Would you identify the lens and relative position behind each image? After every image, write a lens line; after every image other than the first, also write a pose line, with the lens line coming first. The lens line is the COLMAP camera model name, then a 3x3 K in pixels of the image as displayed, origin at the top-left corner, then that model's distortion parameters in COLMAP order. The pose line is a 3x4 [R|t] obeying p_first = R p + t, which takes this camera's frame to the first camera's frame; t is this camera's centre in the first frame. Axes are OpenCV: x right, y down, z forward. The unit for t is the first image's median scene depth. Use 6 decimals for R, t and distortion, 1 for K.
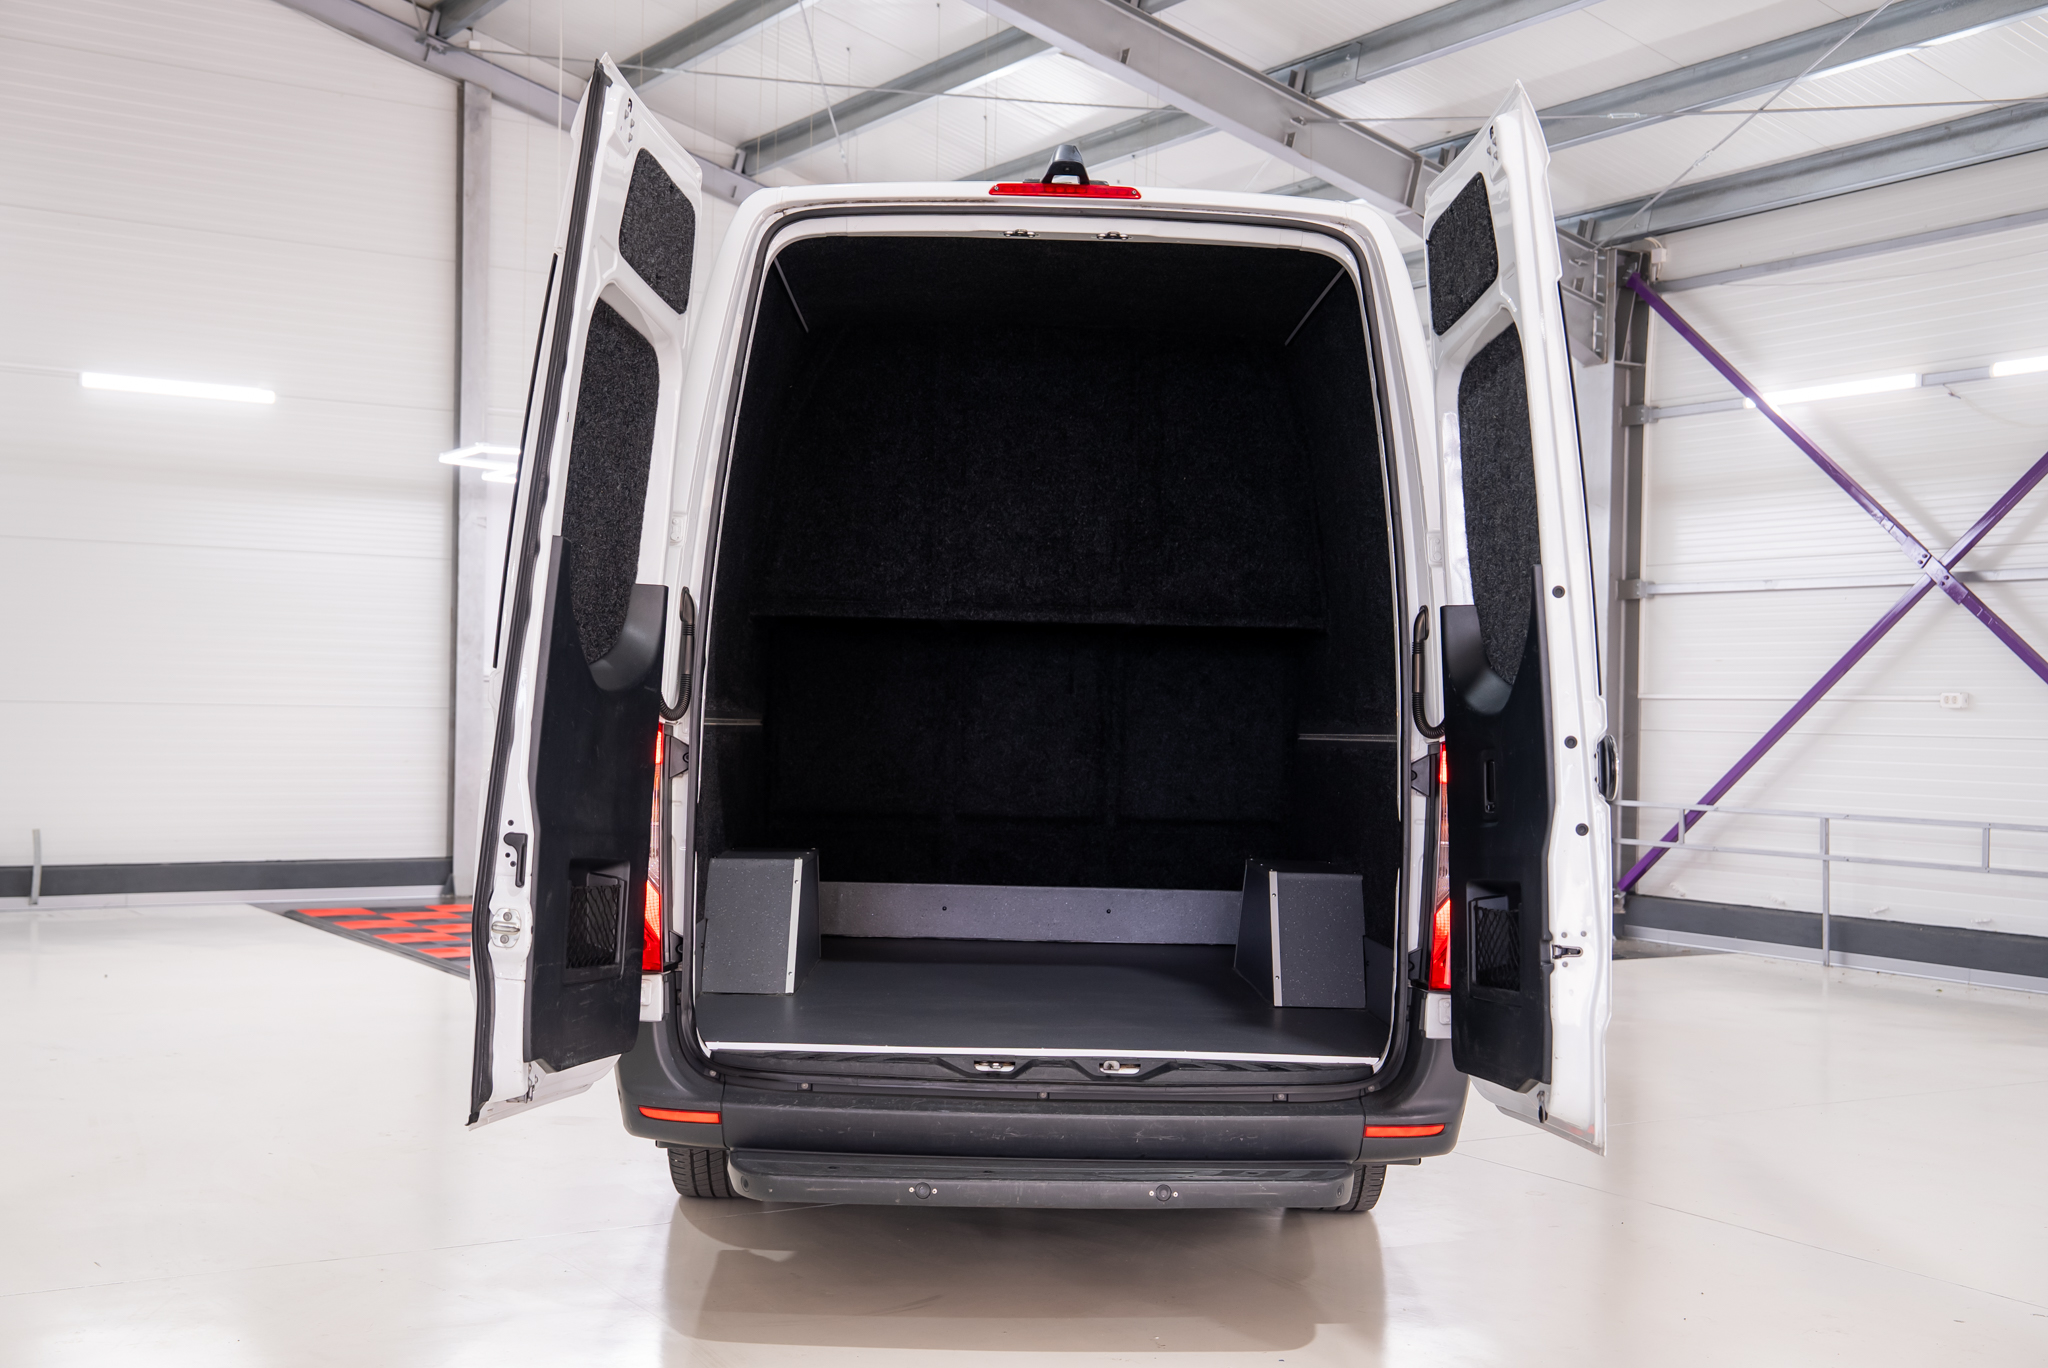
lens RADIAL K [[2442.8, 0, 1009.9], [0, 2442.8, 674.9], [0, 0, 1]] dist [0.202152, 0.000000]
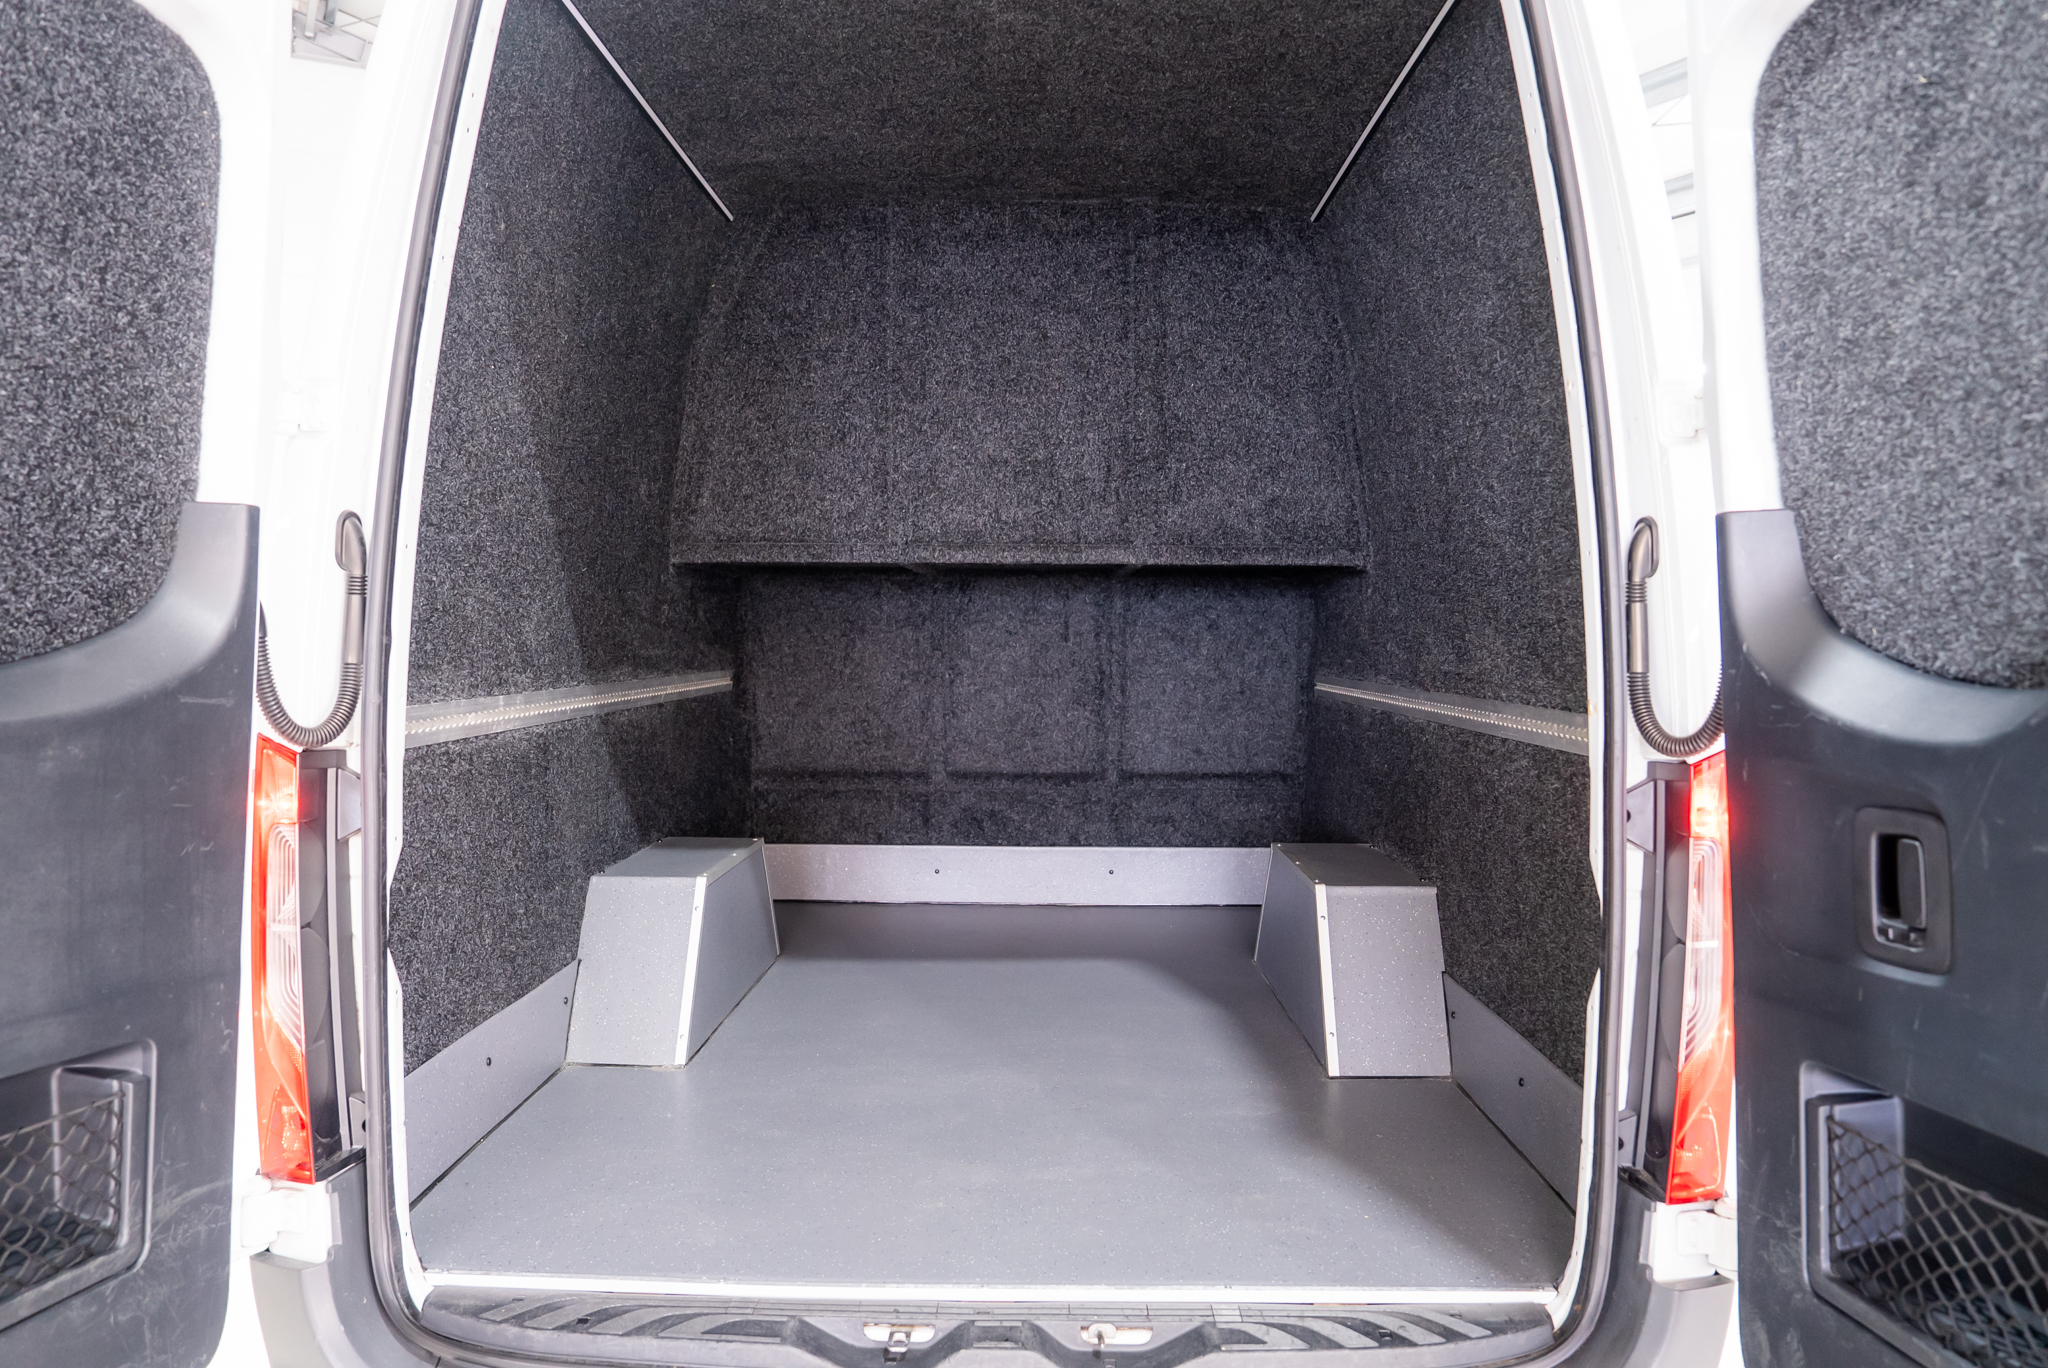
lens RADIAL K [[1442.1, 0, 1018.6], [0, 1442.1, 674.5], [0, 0, 1]] dist [-0.084869, 0.049101]
pose [[0.999371, -0.017673, -0.030733, 0.026343], [0.019195, 0.998567, 0.049953, -0.008574], [0.029806, -0.050512, 0.998279, 0.513980]]
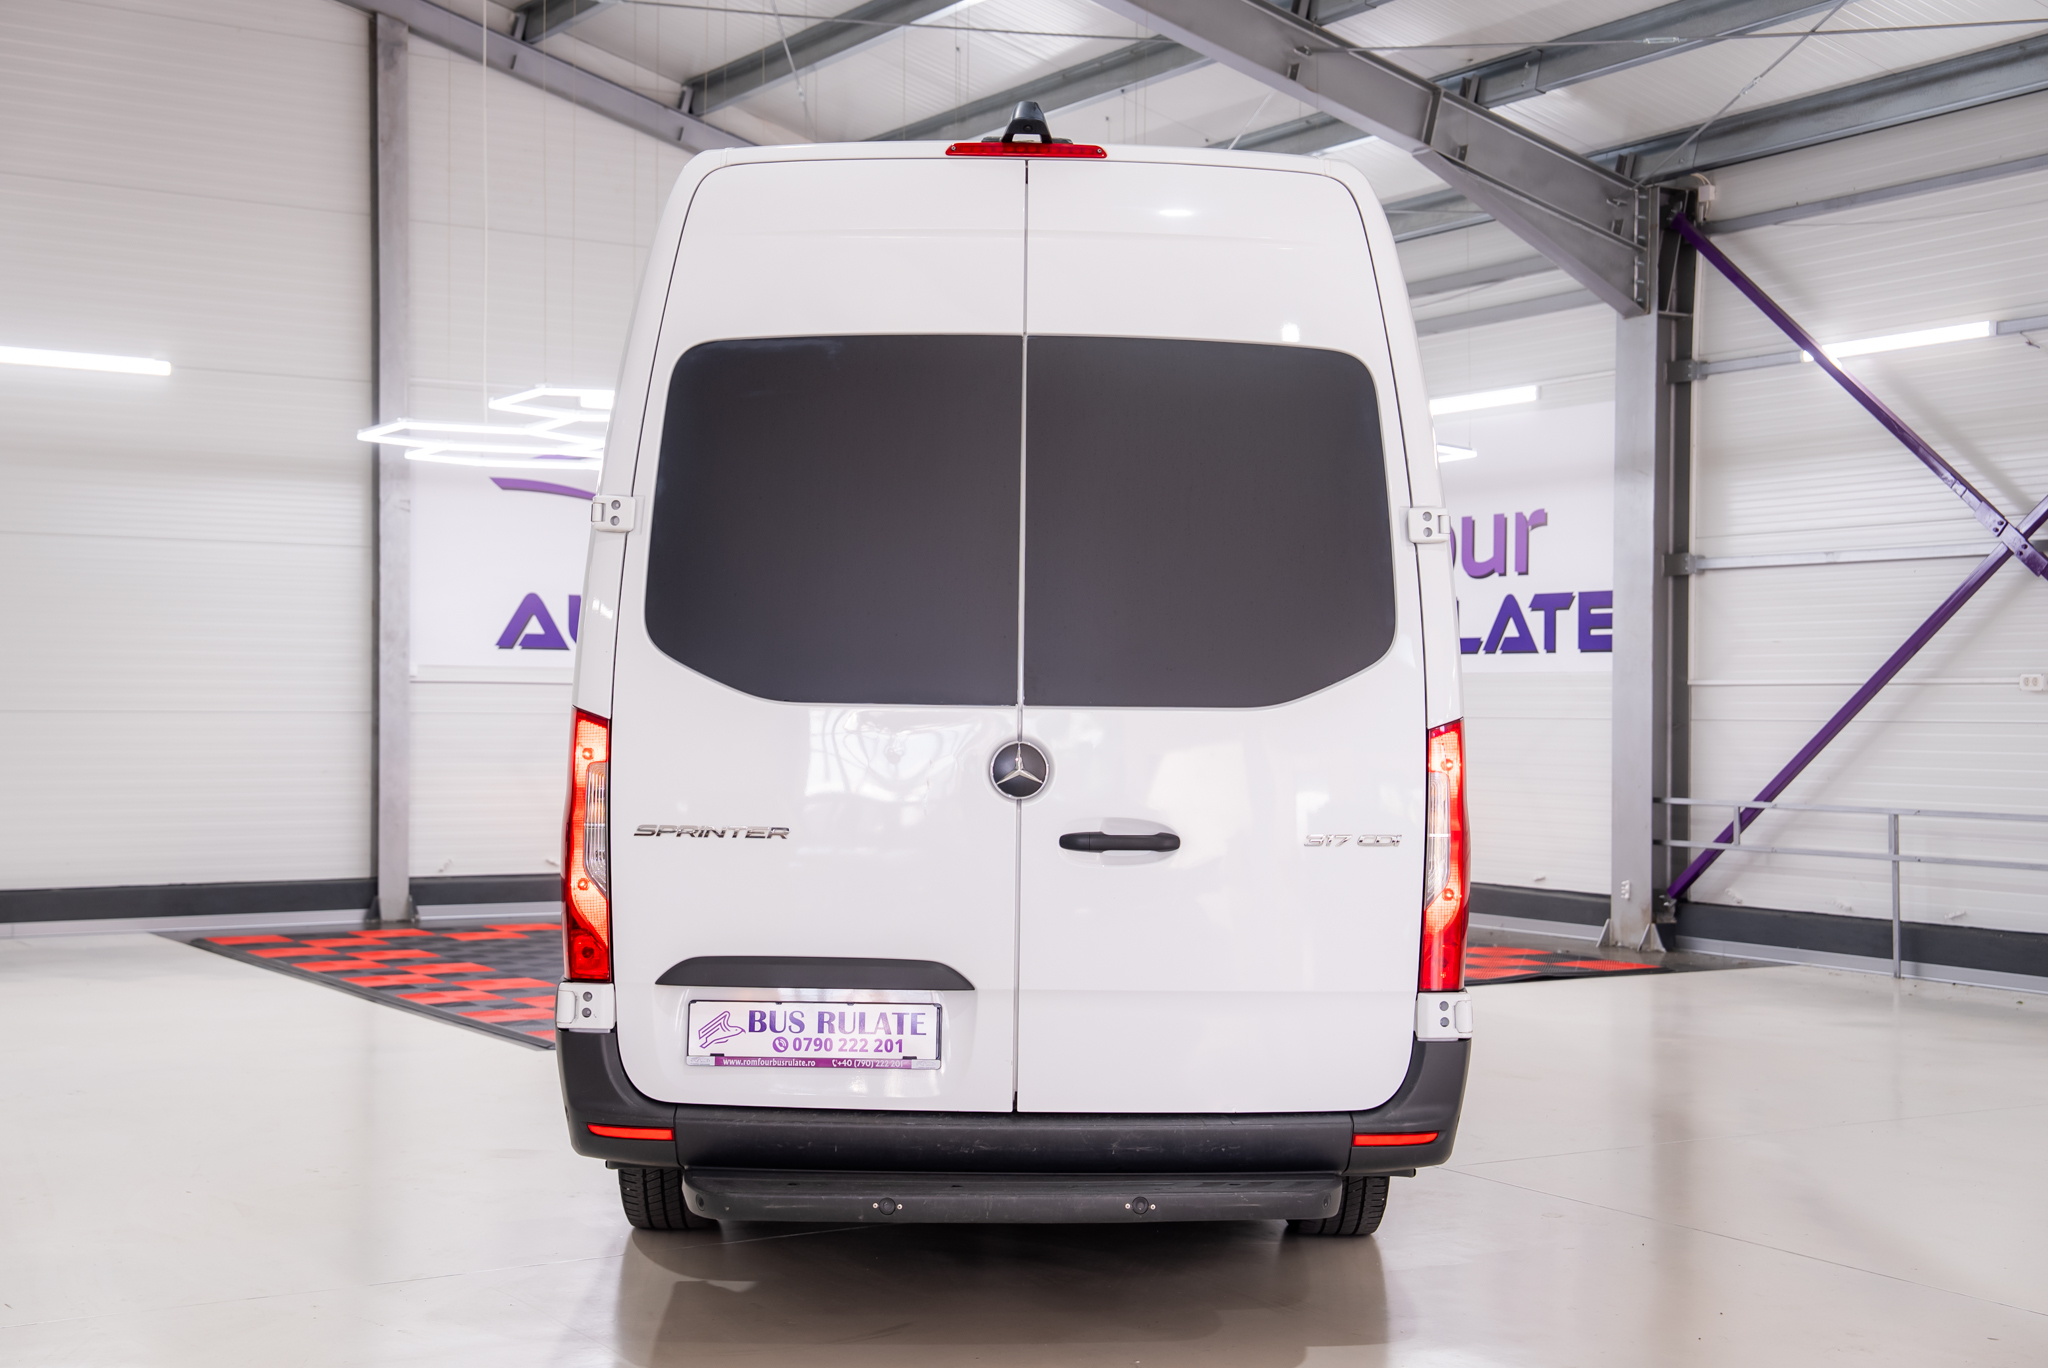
lens RADIAL K [[2718.8, 0, 1011.7], [0, 2718.8, 689.6], [0, 0, 1]] dist [0.223805, 0.000000]
pose [[0.999905, -0.012558, 0.005700, 0.000847], [0.012513, 0.999890, 0.007905, 0.000182], [-0.005799, -0.007833, 0.999953, -0.005328]]
